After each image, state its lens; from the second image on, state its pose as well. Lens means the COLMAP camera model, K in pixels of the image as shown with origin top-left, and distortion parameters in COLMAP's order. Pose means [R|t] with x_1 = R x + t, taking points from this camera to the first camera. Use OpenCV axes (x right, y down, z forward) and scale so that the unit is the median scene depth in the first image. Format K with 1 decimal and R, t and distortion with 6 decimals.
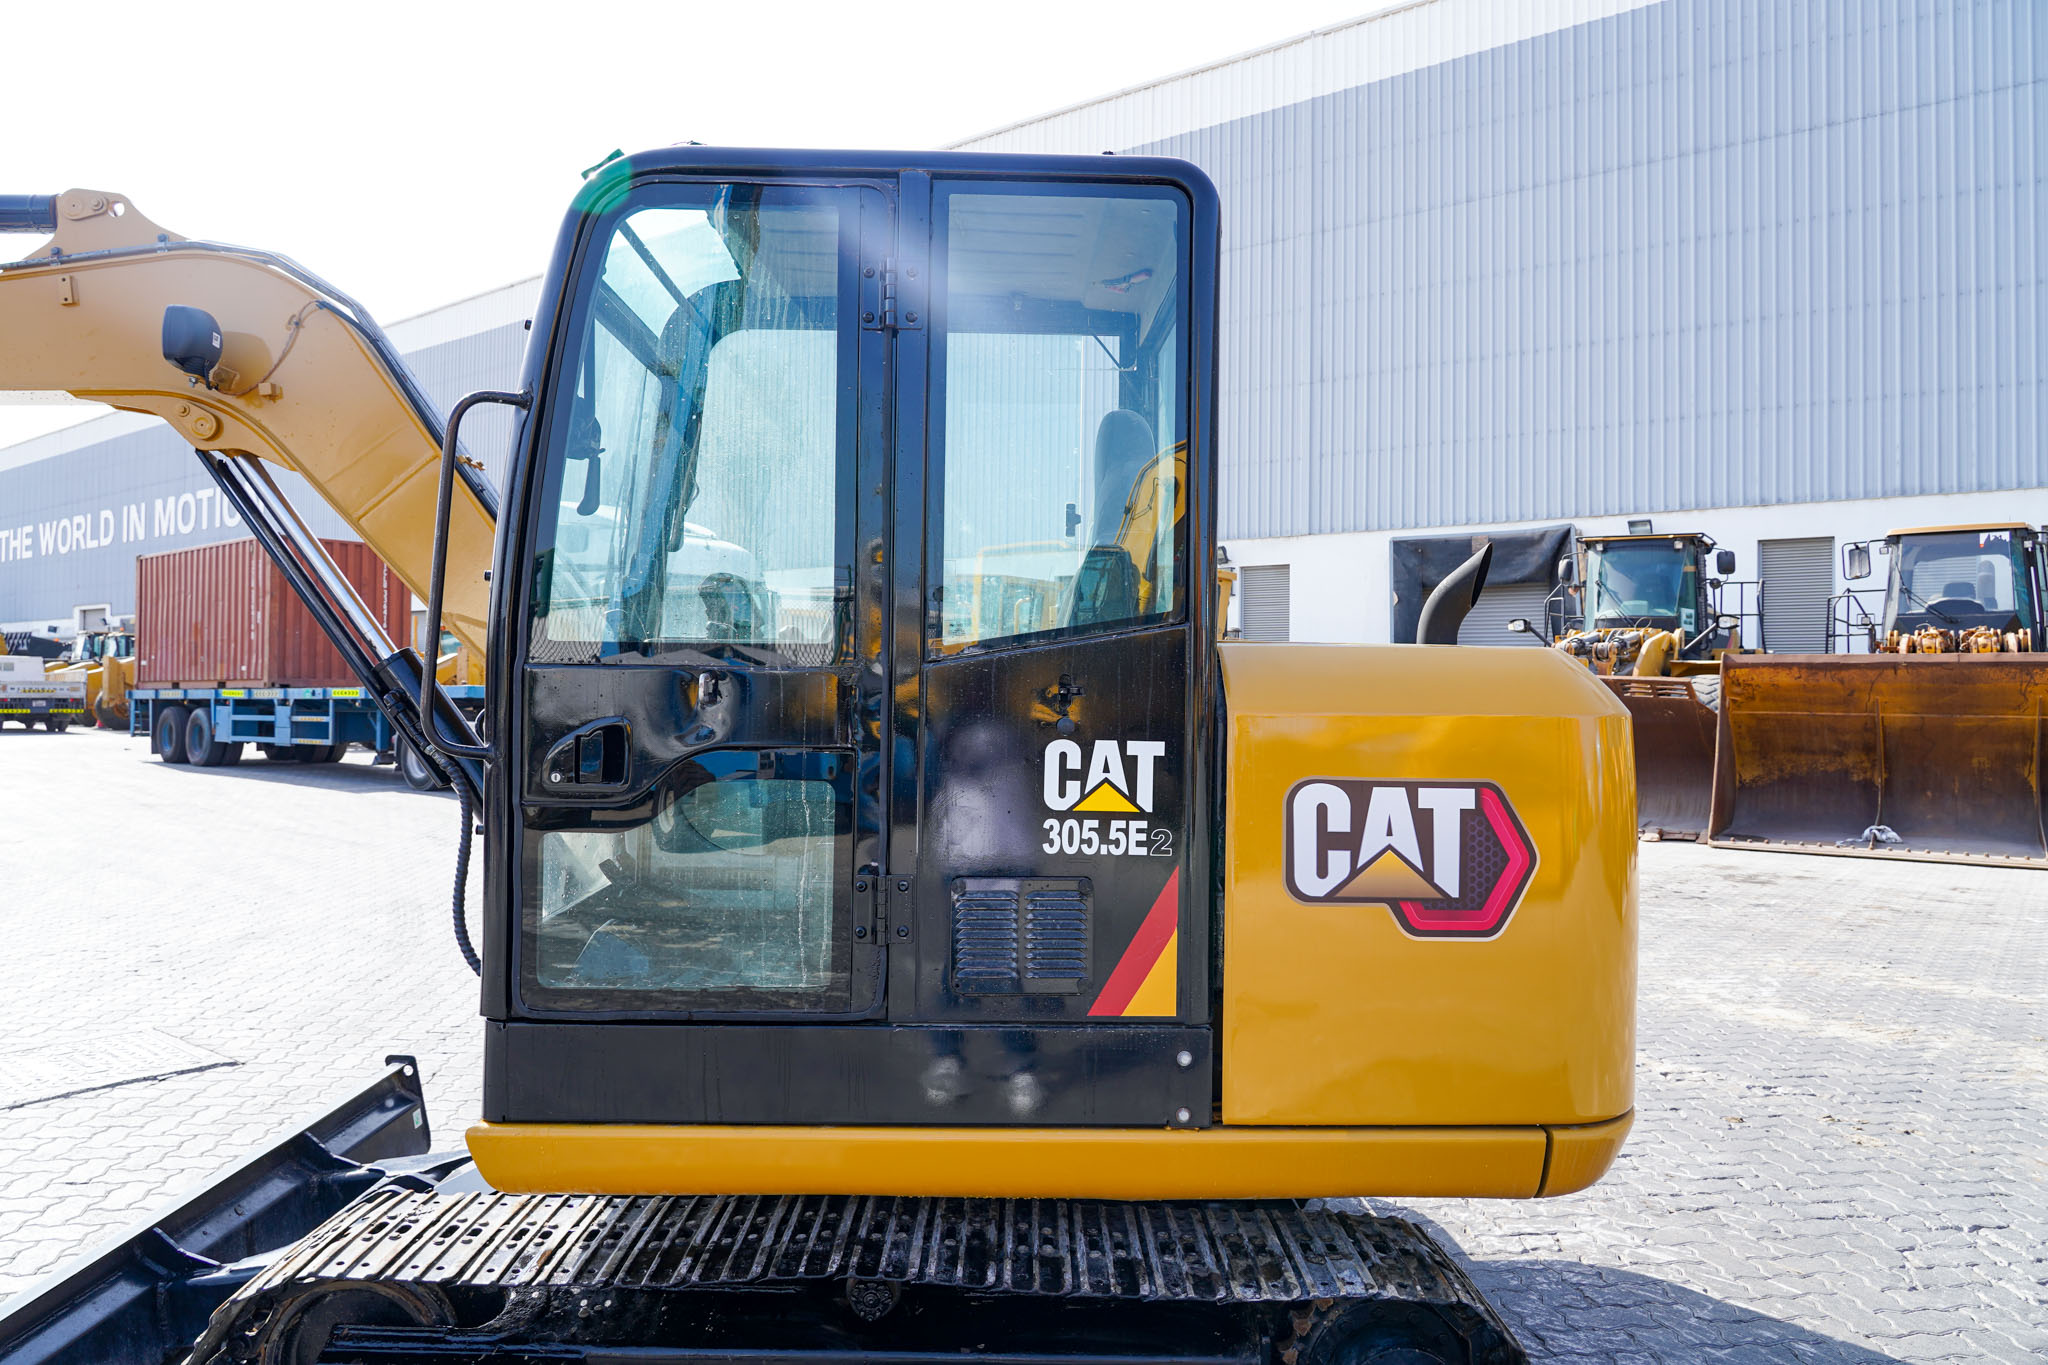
lens RADIAL K [[1382.3, 0, 1021.8], [0, 1382.3, 670.9], [0, 0, 1]] dist [-0.021043, 0.006764]
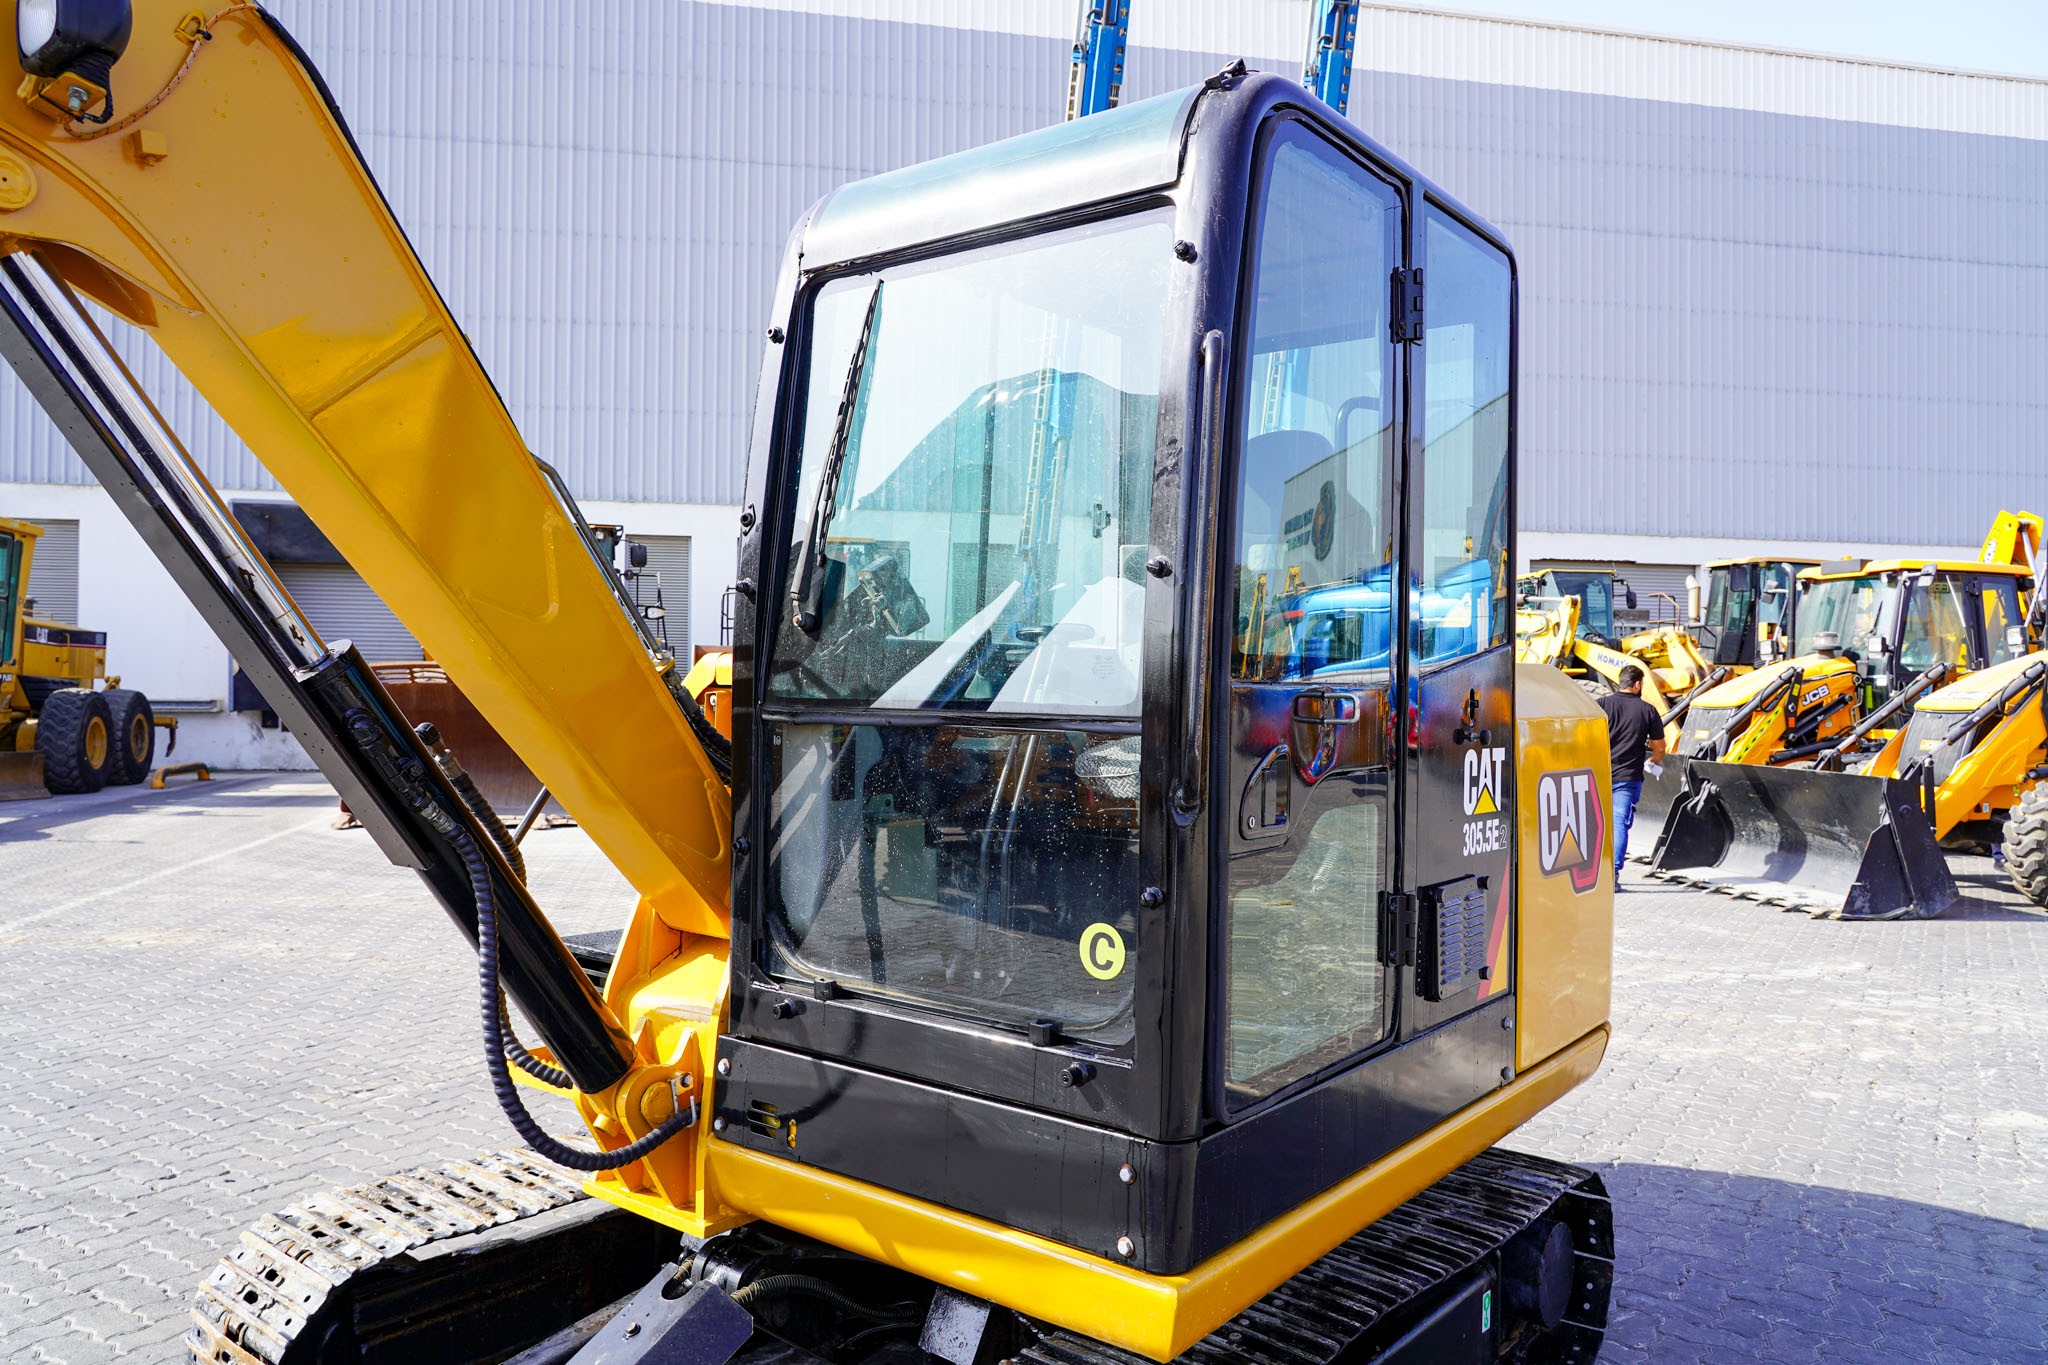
lens RADIAL K [[1437.8, 0, 1021.9], [0, 1437.8, 673.0], [0, 0, 1]] dist [-0.009315, 0.007318]
pose [[0.643350, 0.000018, 0.765572, -0.151983], [-0.010436, 0.999907, 0.008747, -0.002287], [-0.765501, -0.013616, 0.643291, 0.079077]]
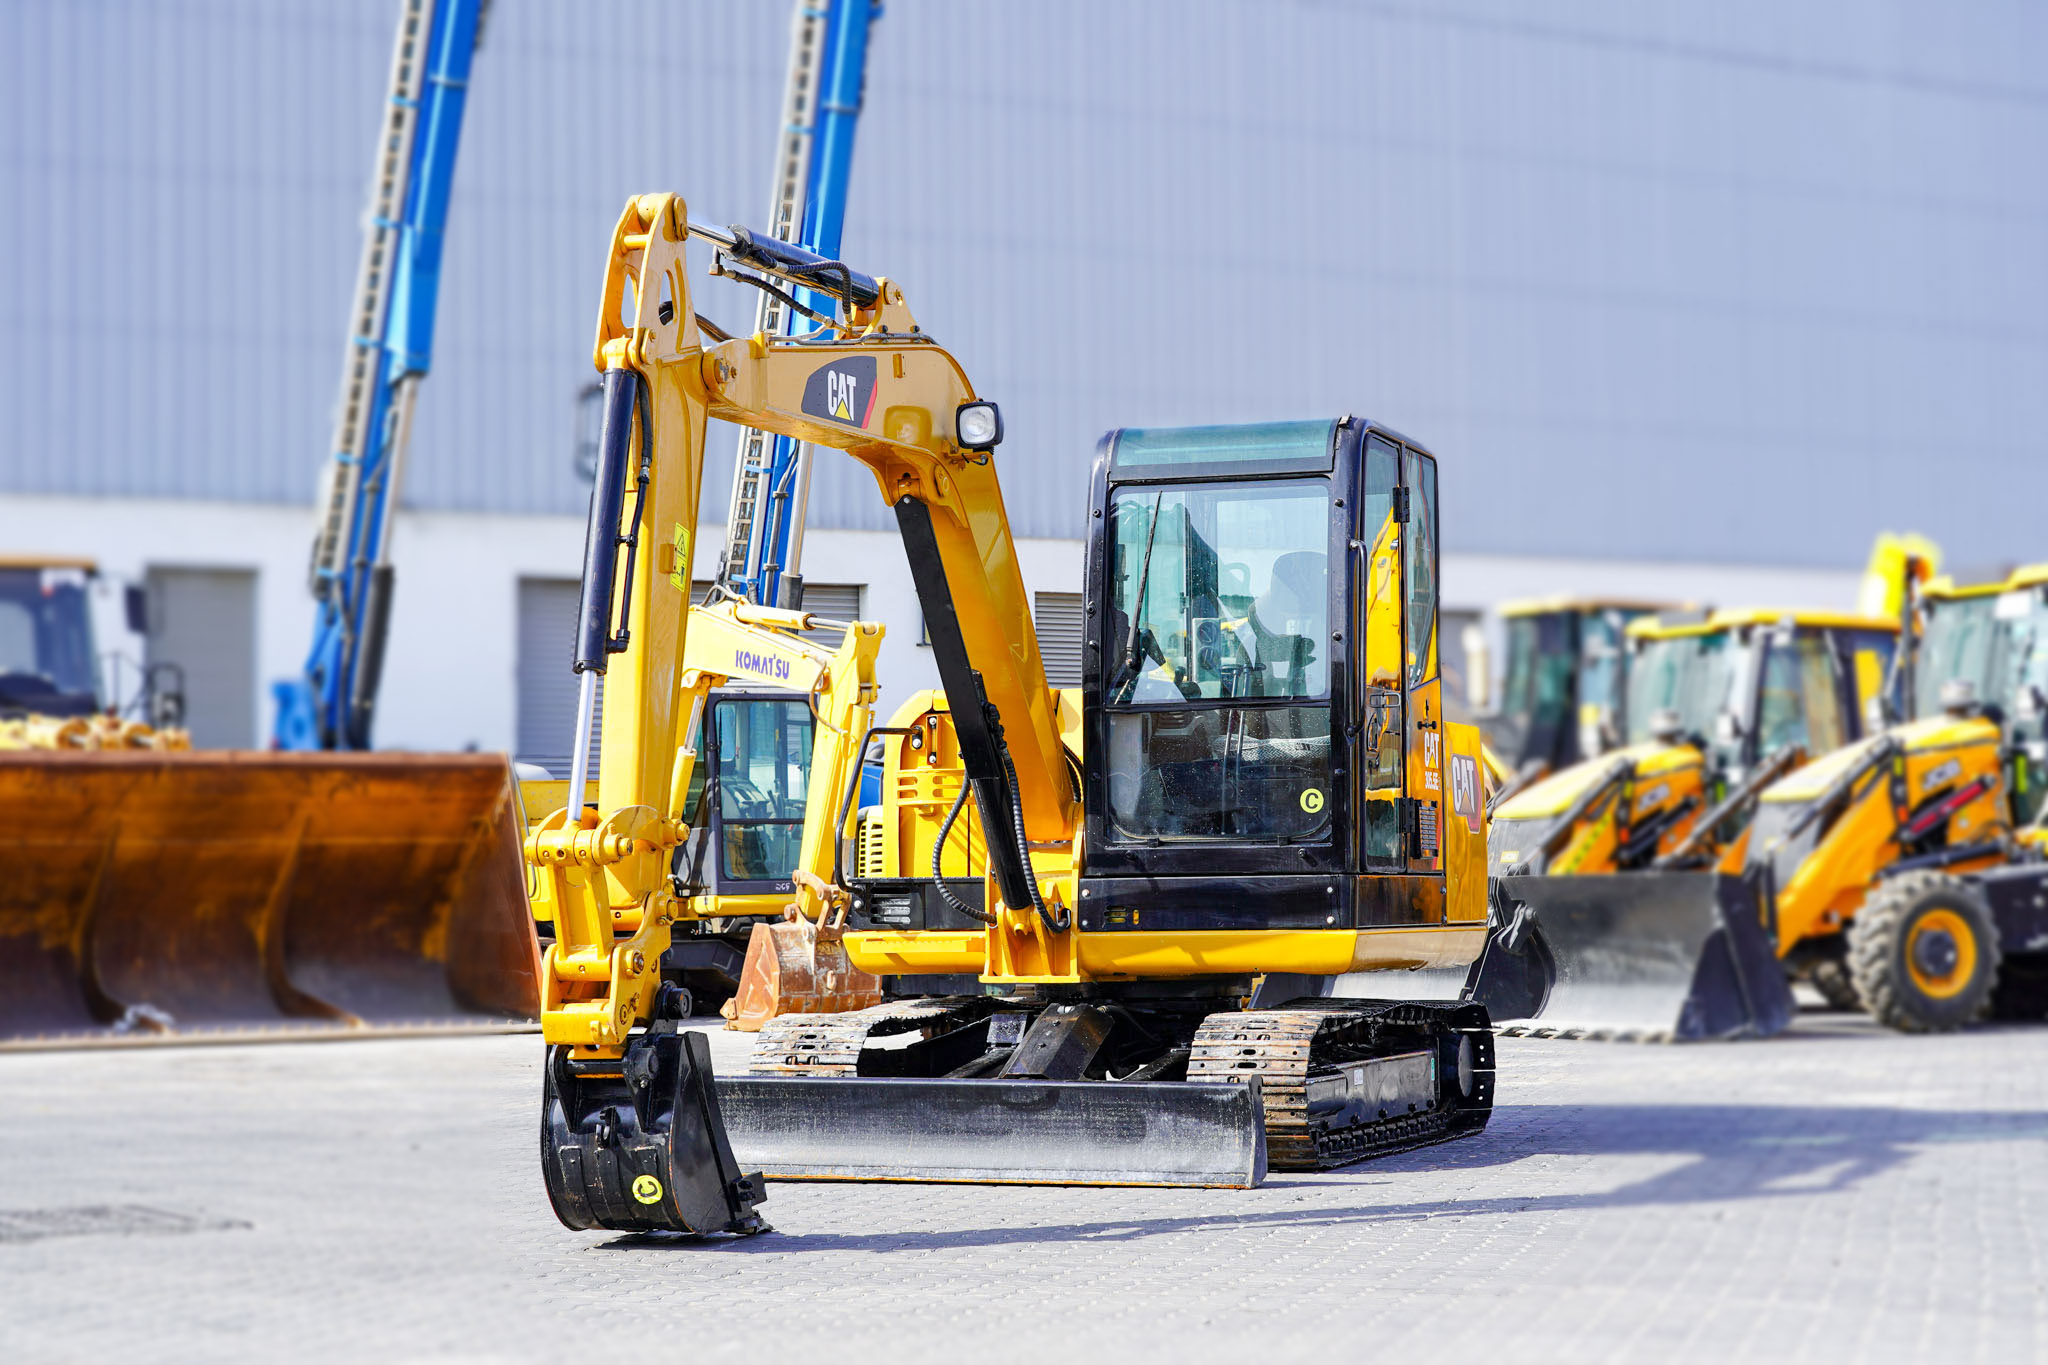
lens RADIAL K [[3787.3, 0, 1024.4], [0, 3787.3, 680.6], [0, 0, 1]] dist [0.046618, -0.194712]
pose [[0.365577, 0.037937, 0.930008, -0.766001], [0.006907, 0.999031, -0.043468, 0.030365], [-0.930756, 0.022314, 0.364960, -0.067373]]
